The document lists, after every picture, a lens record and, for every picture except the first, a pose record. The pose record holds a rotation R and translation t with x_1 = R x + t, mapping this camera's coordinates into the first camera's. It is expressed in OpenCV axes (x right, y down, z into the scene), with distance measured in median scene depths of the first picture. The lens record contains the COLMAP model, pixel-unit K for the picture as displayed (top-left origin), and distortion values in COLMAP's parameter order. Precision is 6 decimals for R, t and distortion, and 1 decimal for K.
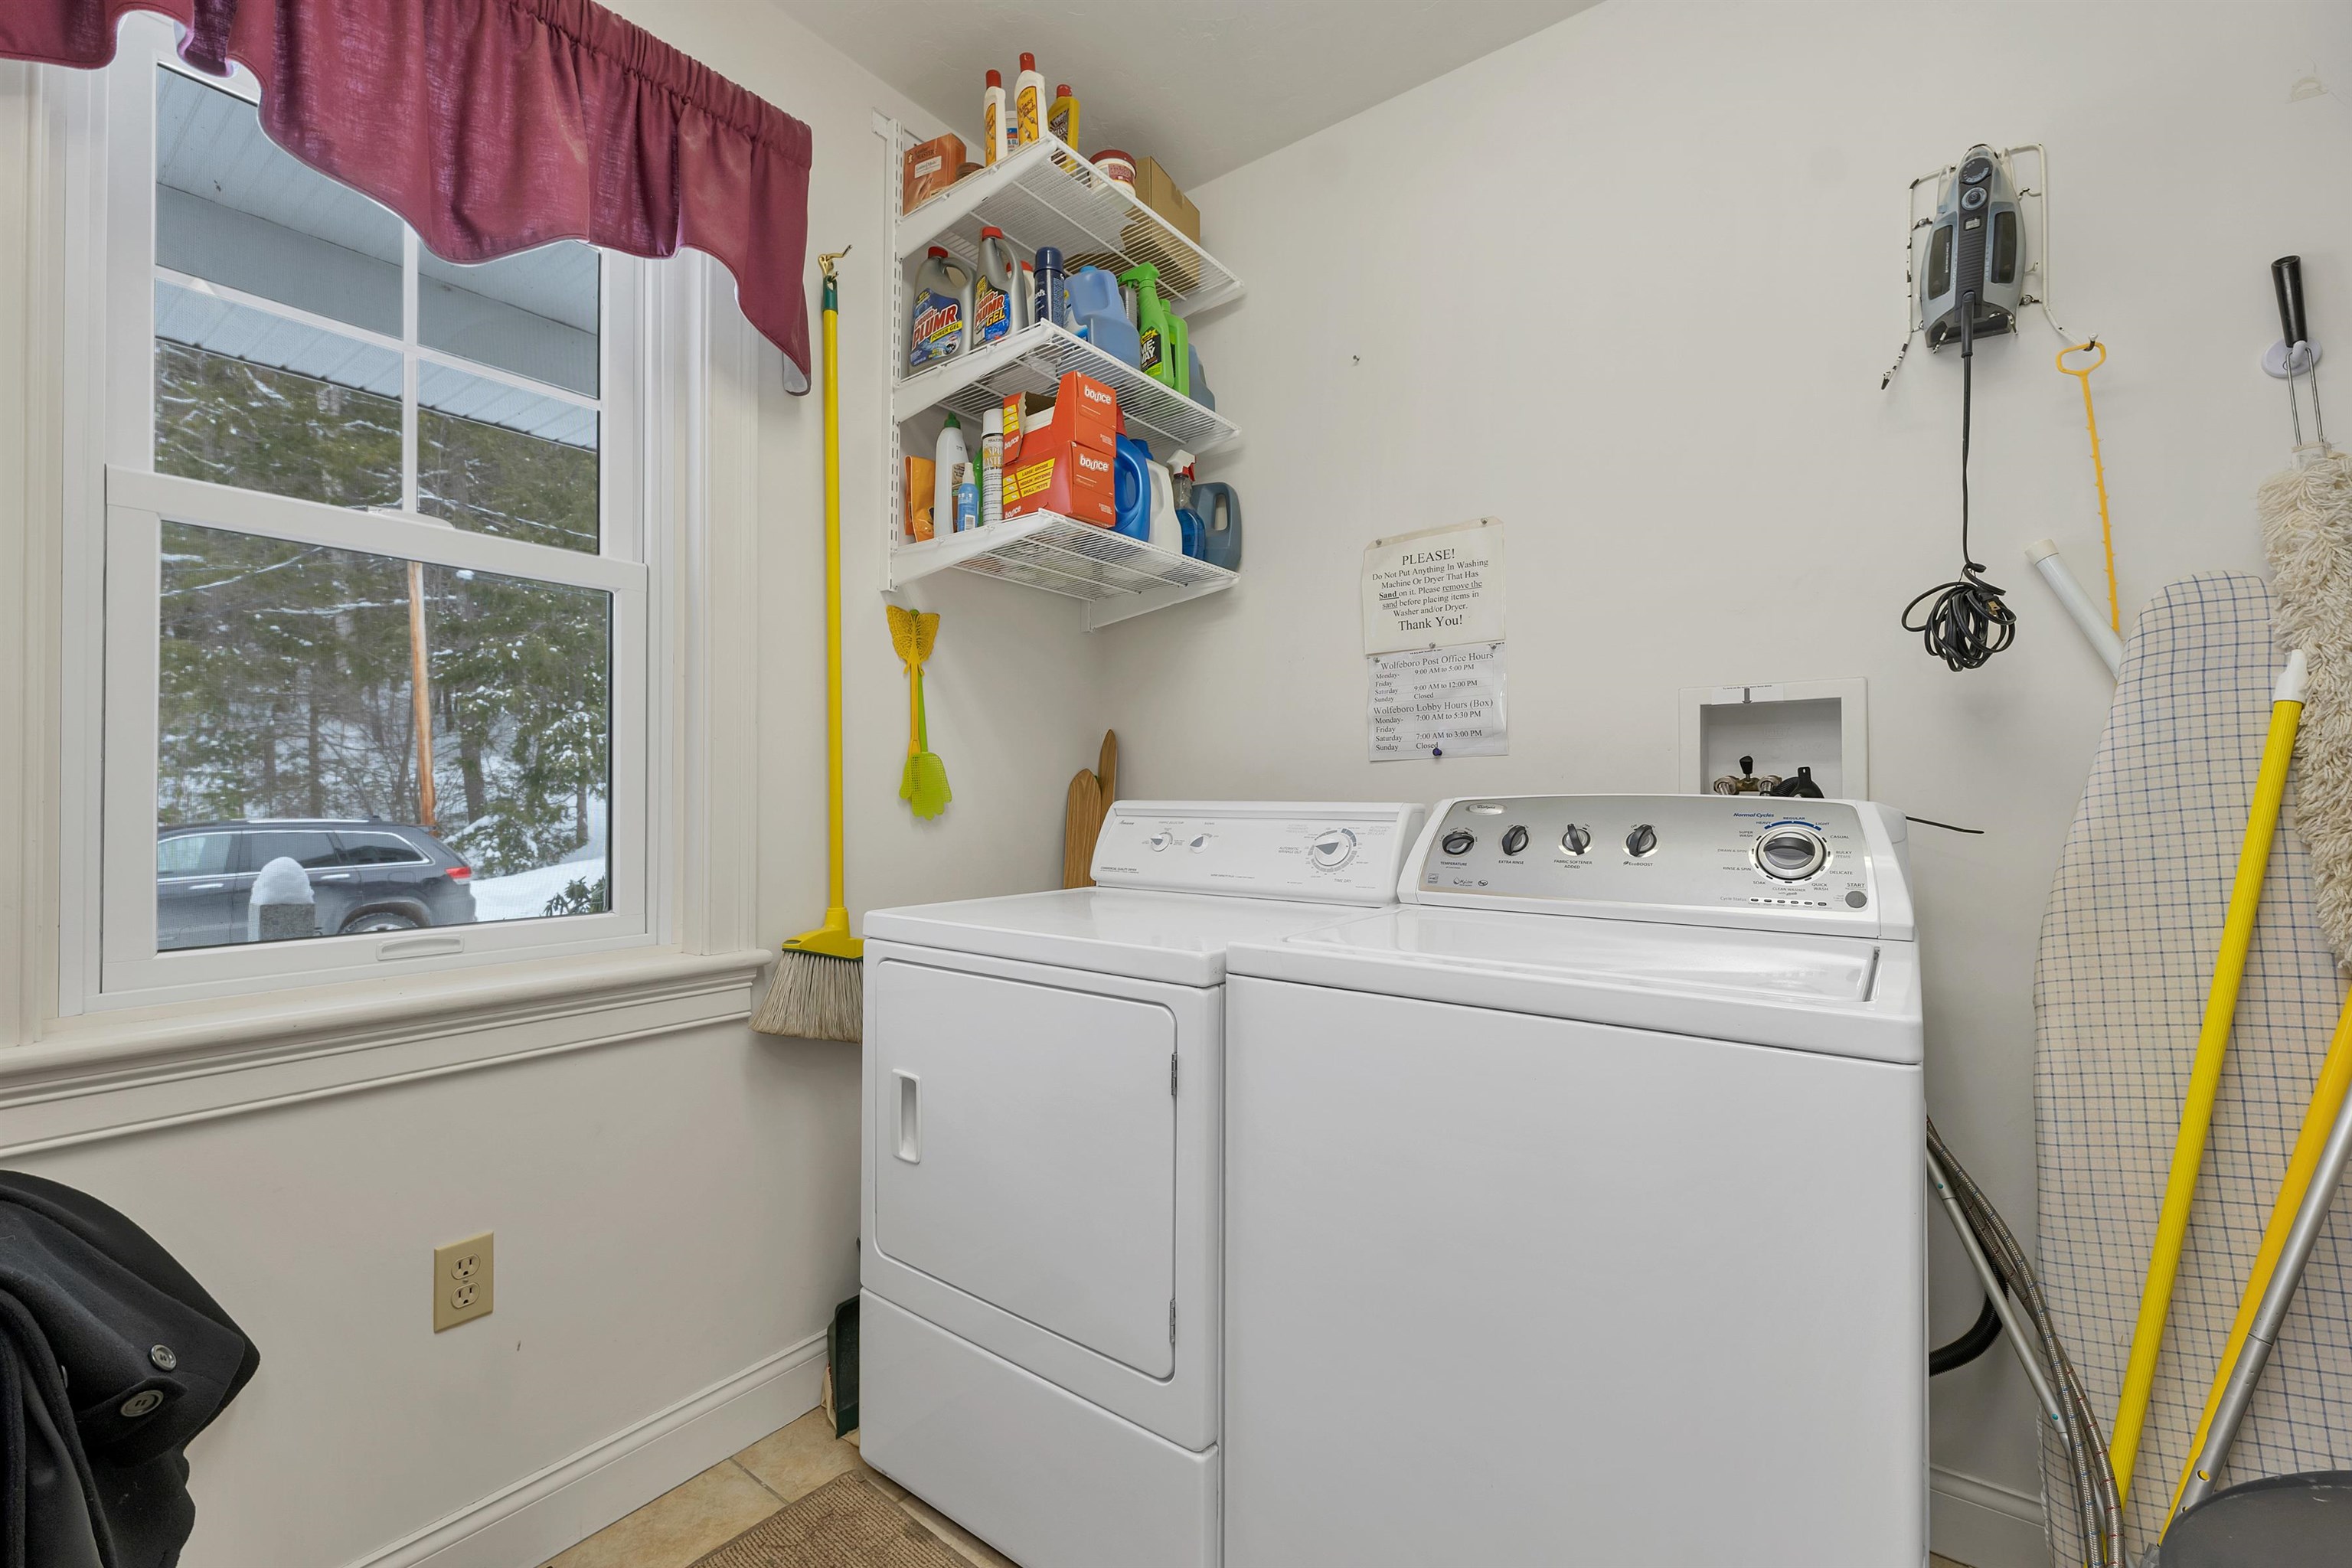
lens RADIAL K [[982.1, 0, 1178.8], [0, 982.1, 788.1], [0, 0, 1]] dist [-0.001996, -0.001102]
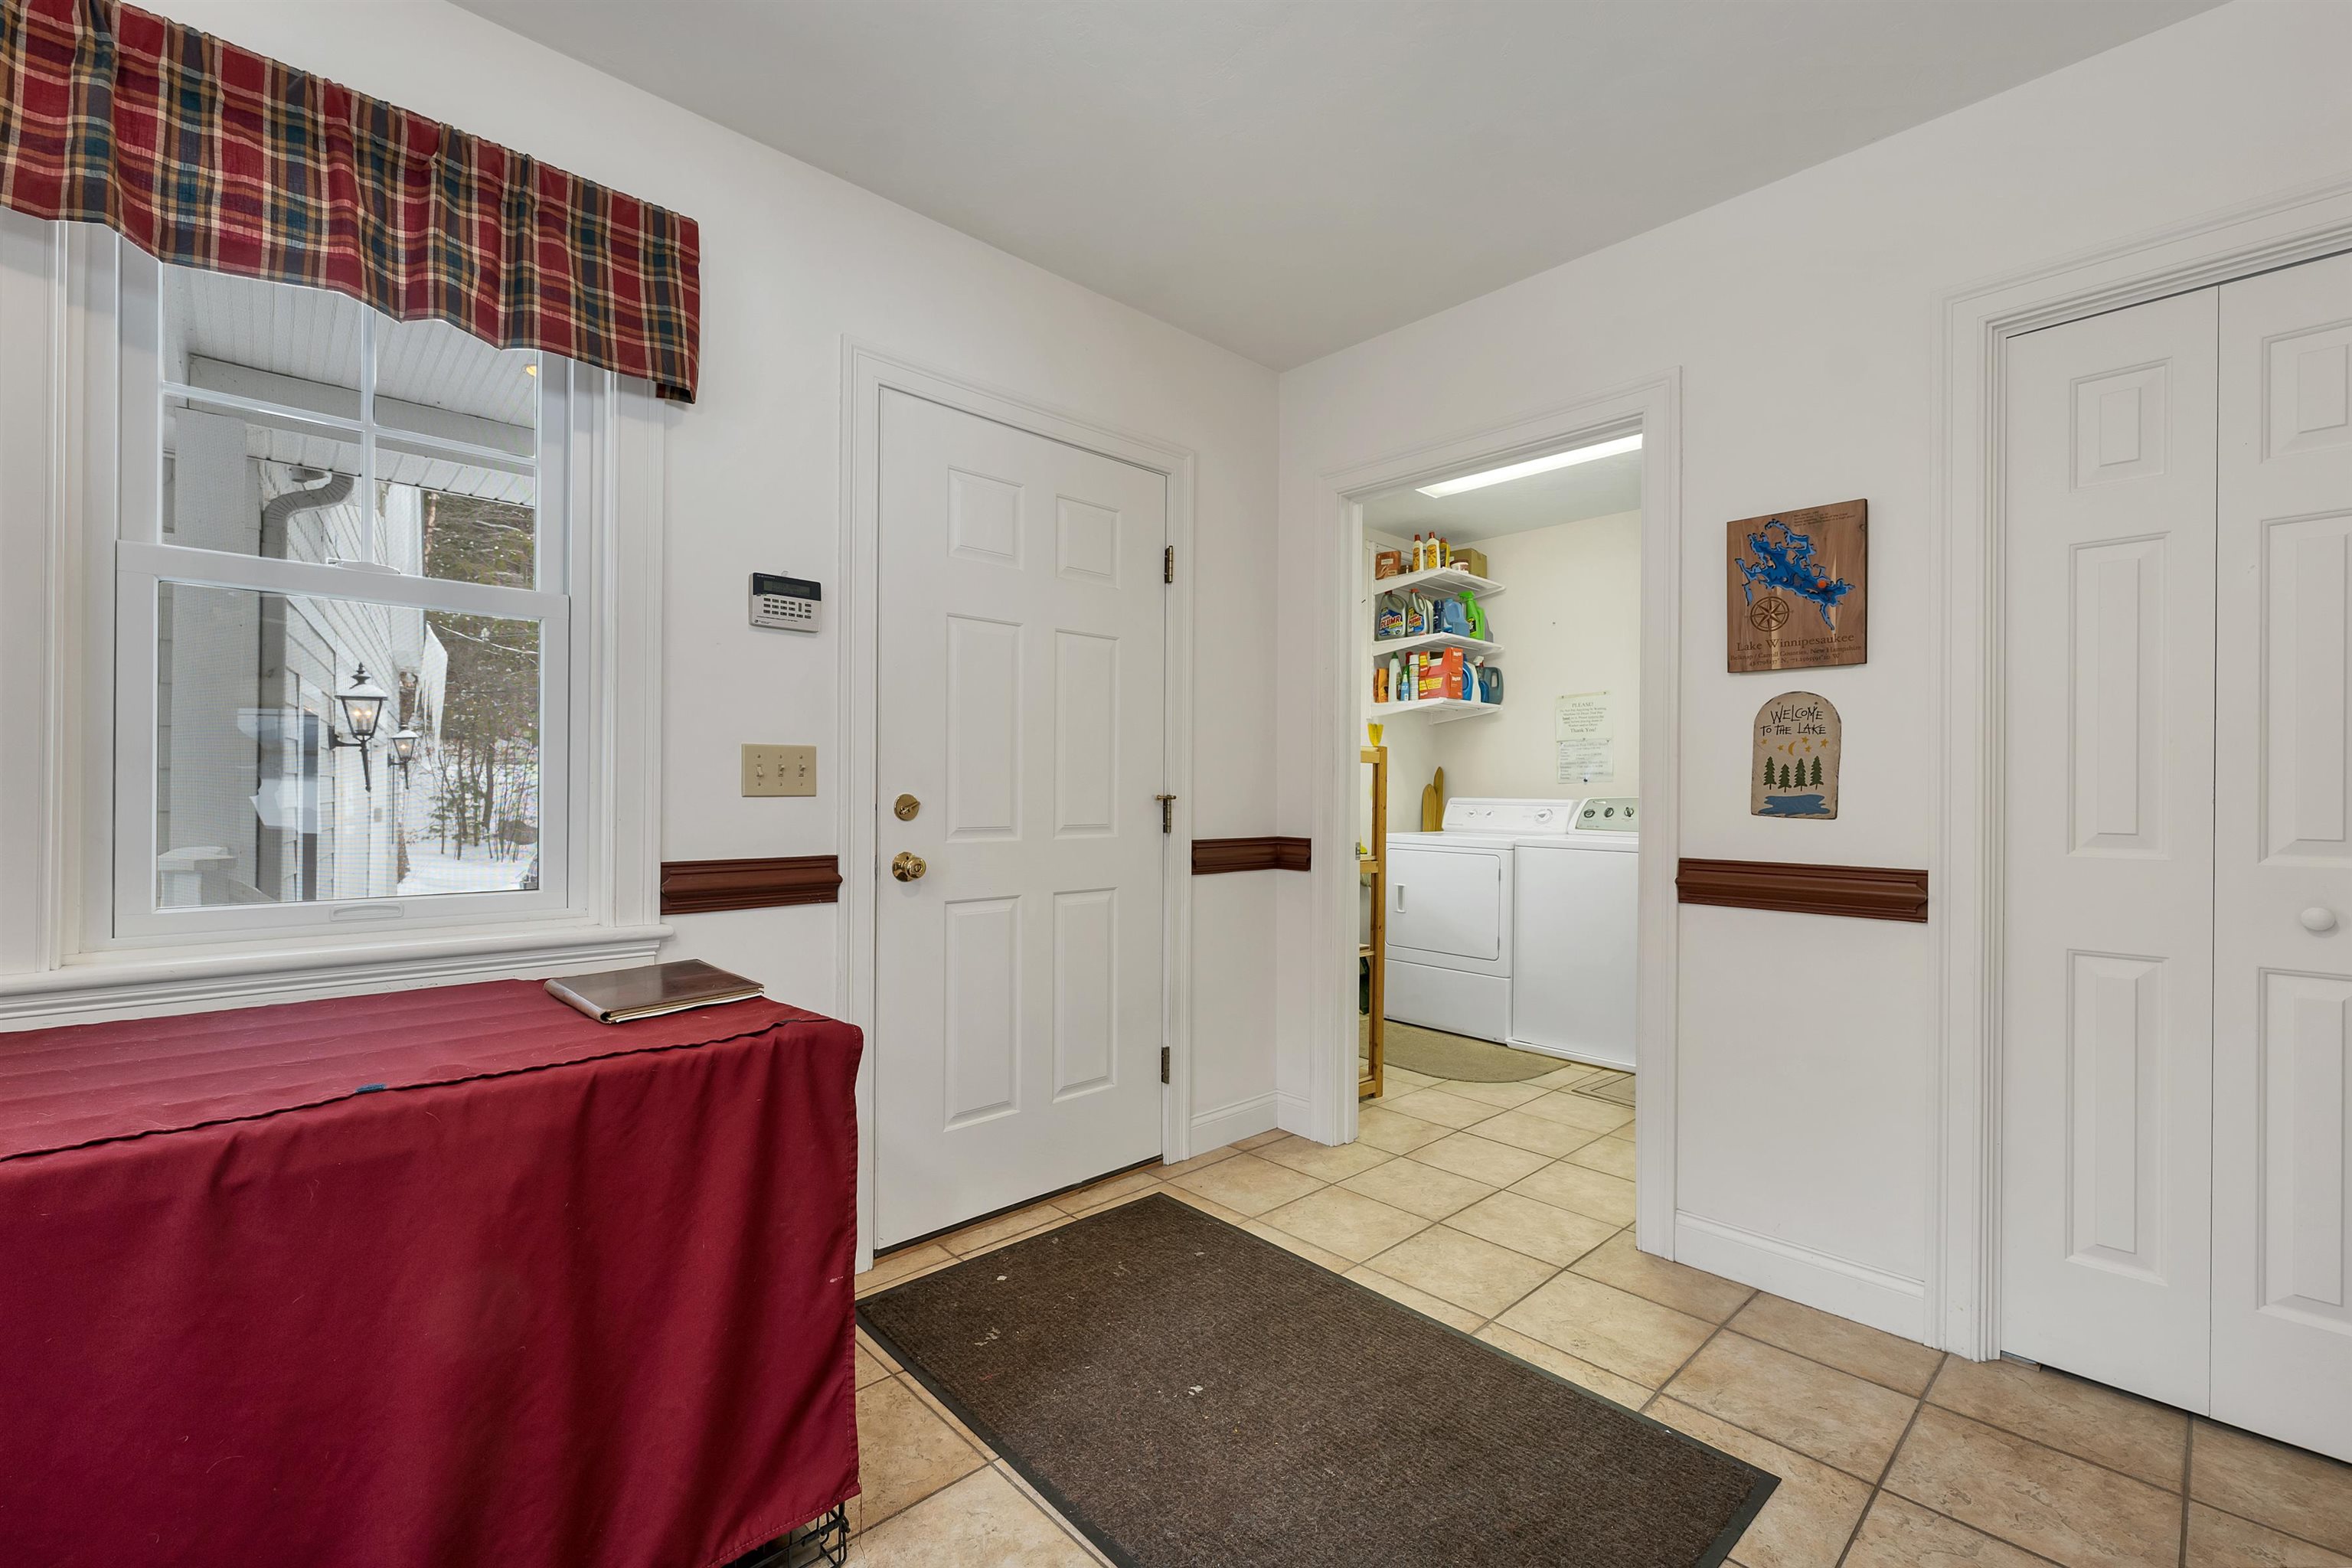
lens RADIAL K [[982.1, 0, 1167.0], [0, 982.1, 790.3], [0, 0, 1]] dist [-0.001996, -0.001102]
pose [[0.982755, 0.006230, -0.184807, -0.348837], [-0.003653, 0.999891, 0.014285, -0.043517], [0.184876, -0.013363, 0.982671, -1.779433]]
